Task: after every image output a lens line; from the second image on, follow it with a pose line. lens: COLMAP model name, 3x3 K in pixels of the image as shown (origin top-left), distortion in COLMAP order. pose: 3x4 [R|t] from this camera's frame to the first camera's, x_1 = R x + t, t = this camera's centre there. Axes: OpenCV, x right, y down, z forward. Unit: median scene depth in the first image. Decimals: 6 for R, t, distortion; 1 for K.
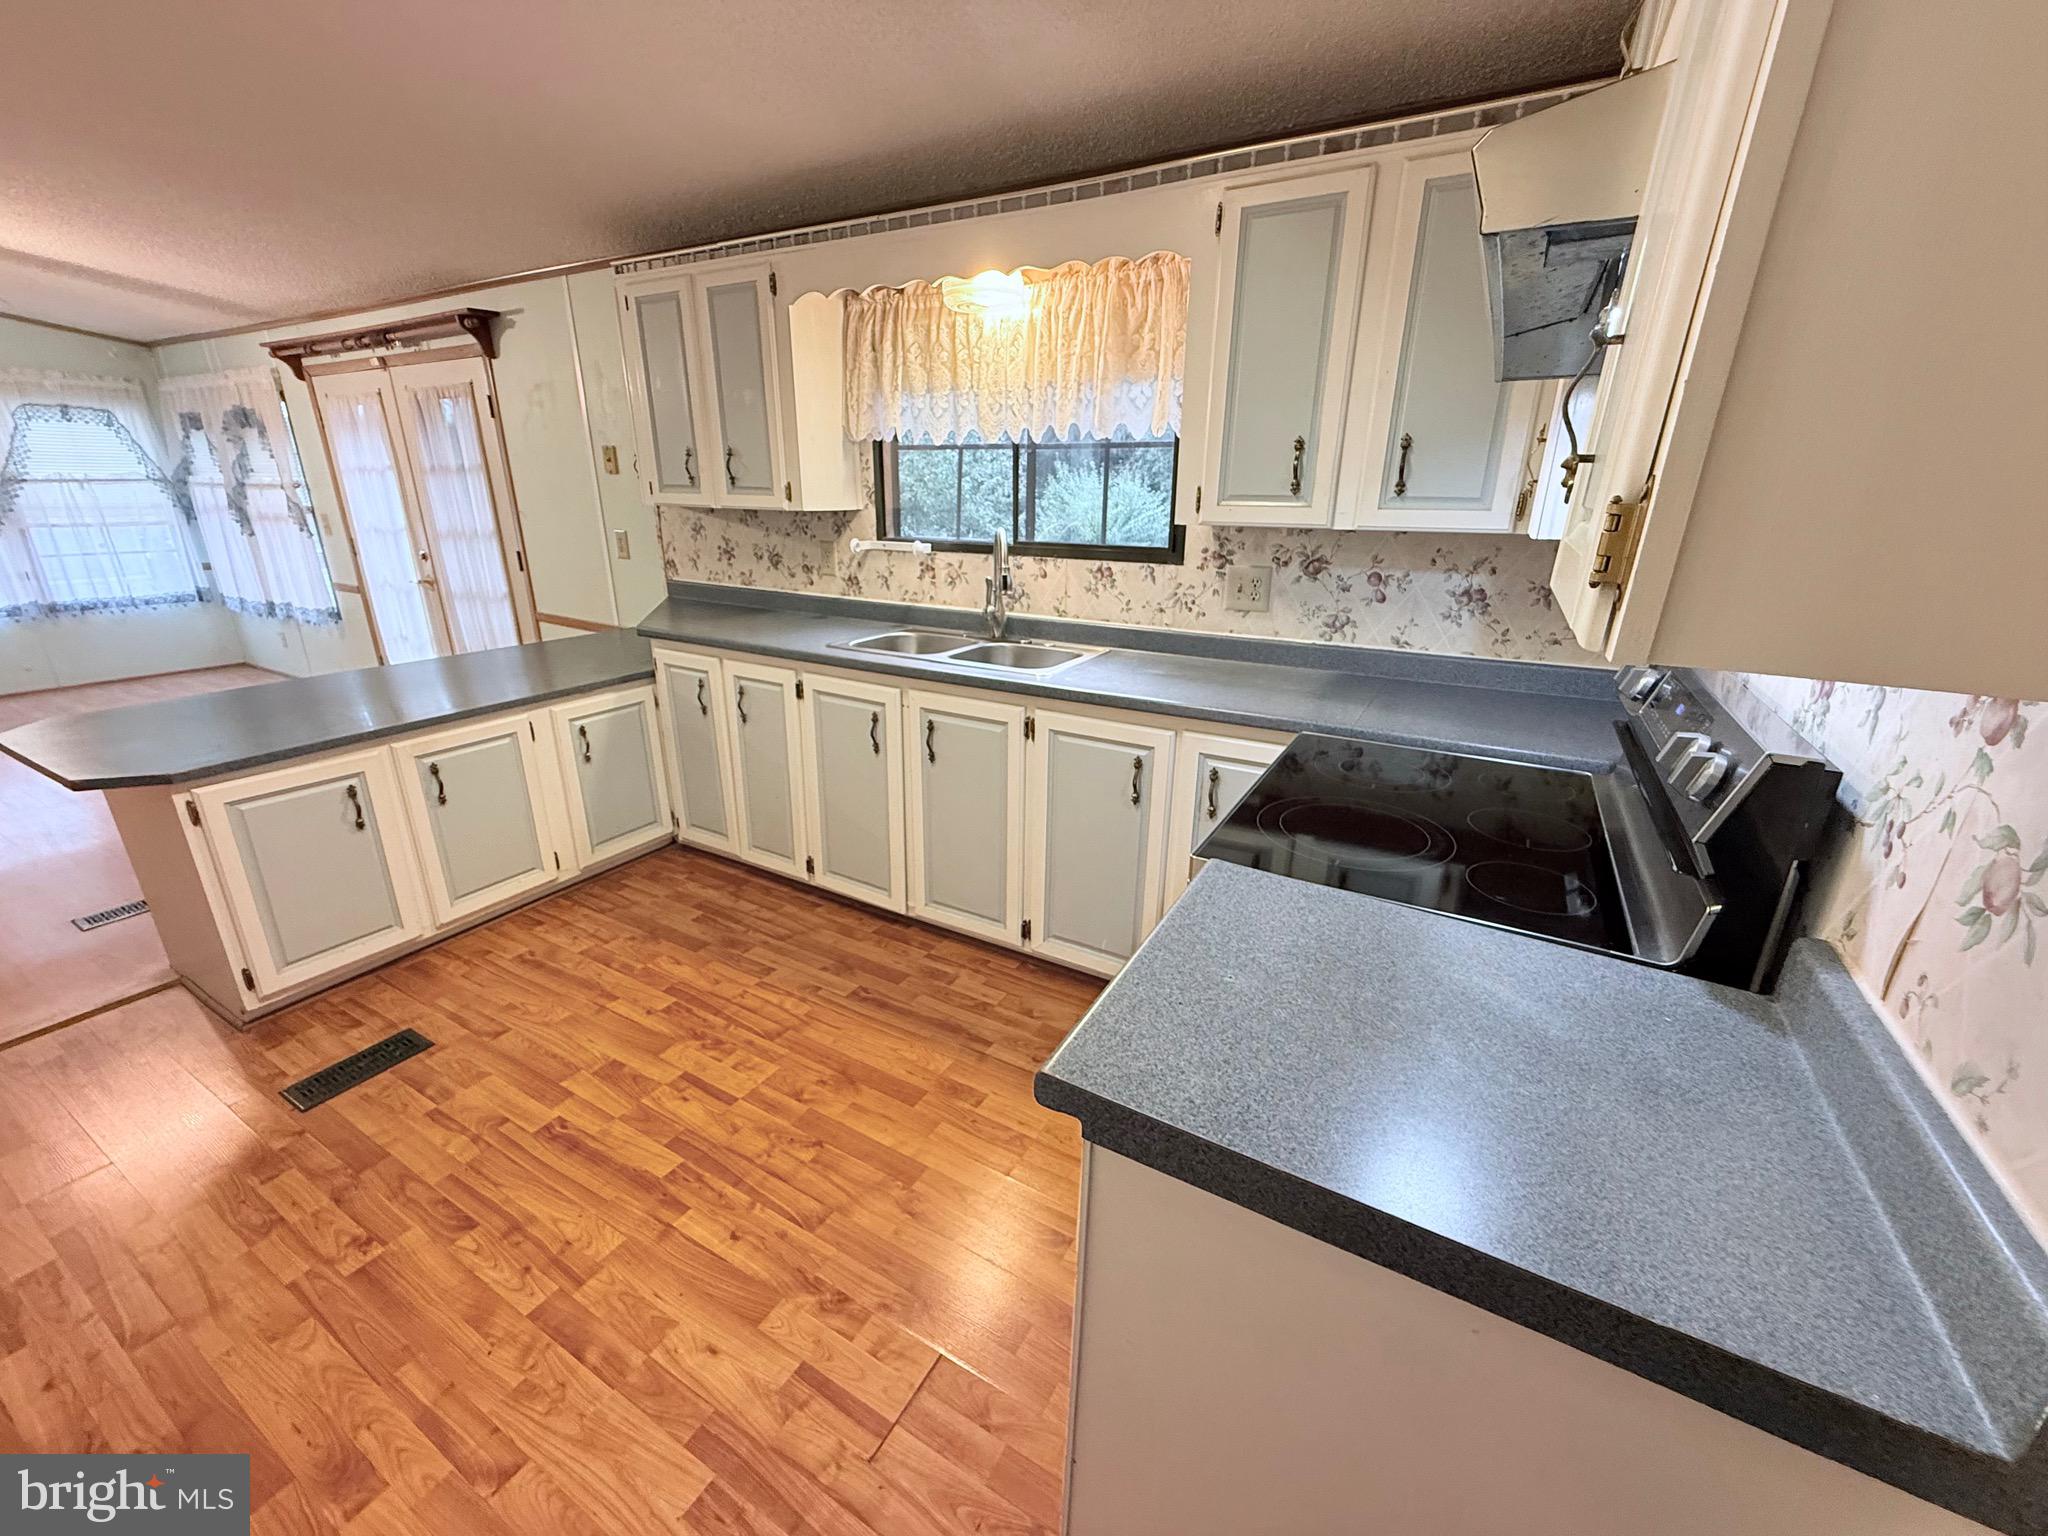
lens RADIAL K [[815.8, 0, 1015.9], [0, 815.8, 771.5], [0, 0, 1]] dist [-0.000324, 0.000172]
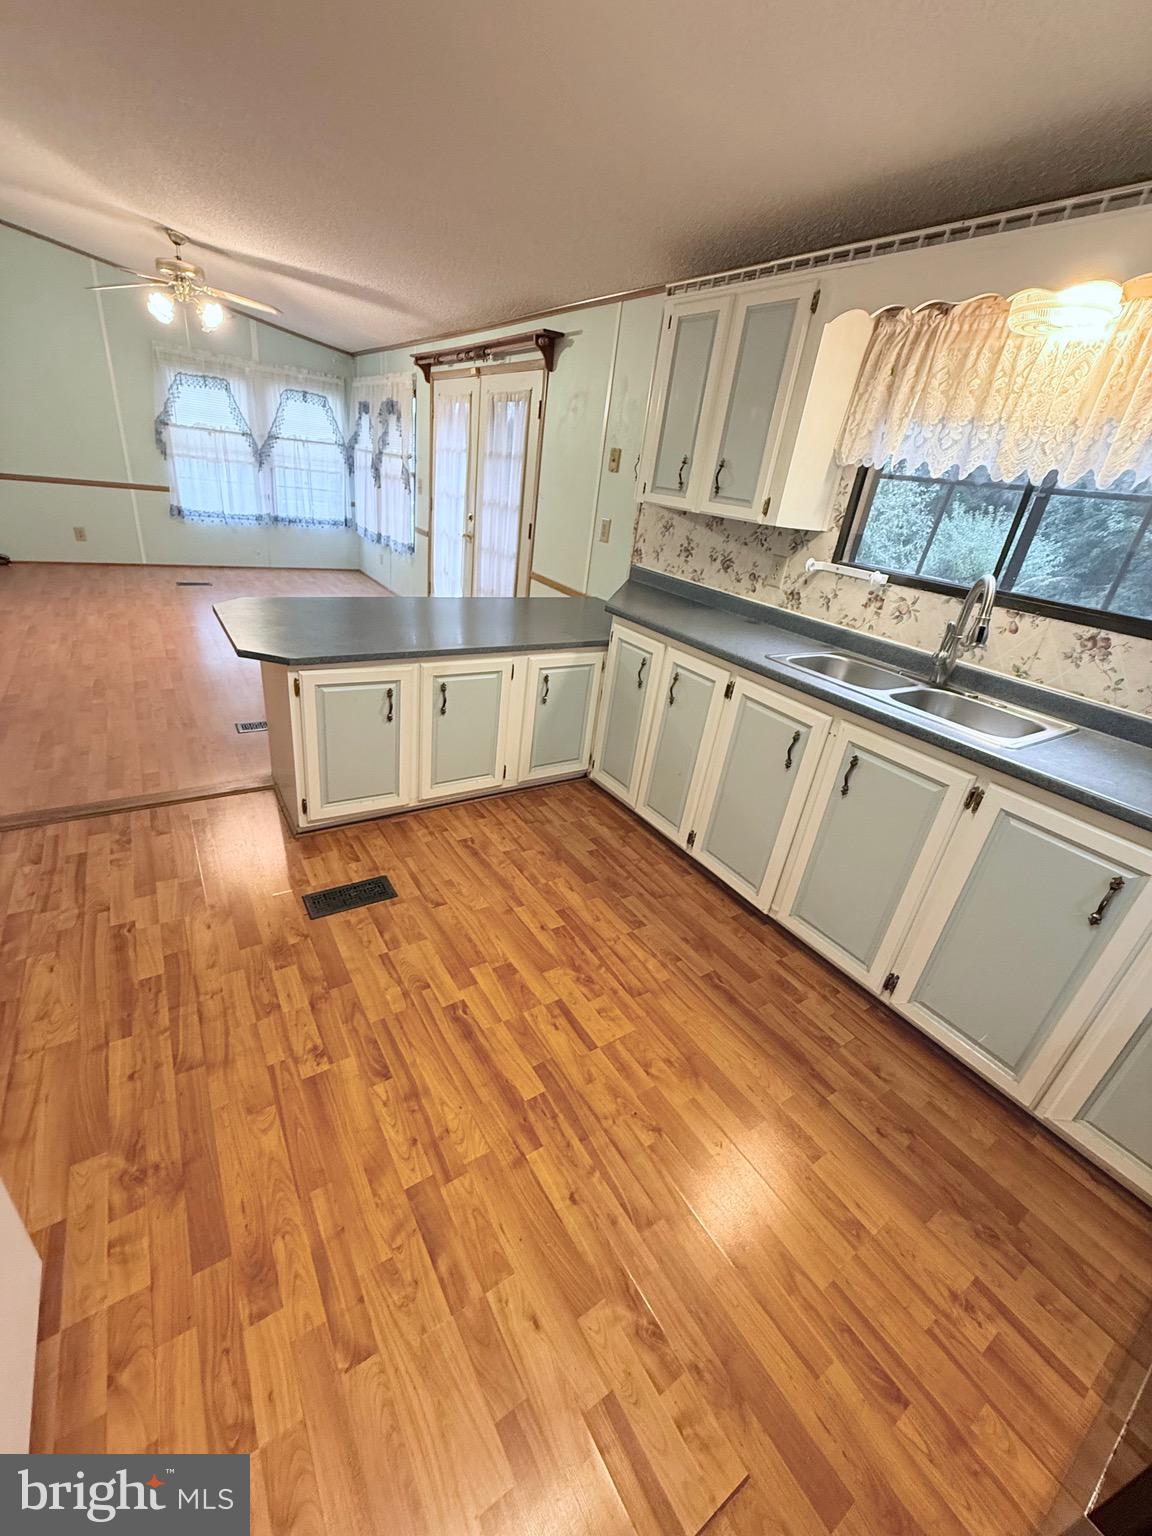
lens RADIAL K [[611.9, 0, 575.4], [0, 611.9, 764.2], [0, 0, 1]] dist [-0.000324, 0.000172]
pose [[0.891682, 0.277098, -0.357937, -0.123138], [-0.249506, 0.960642, 0.122121, -0.051682], [0.377689, -0.019586, 0.925725, 0.149721]]
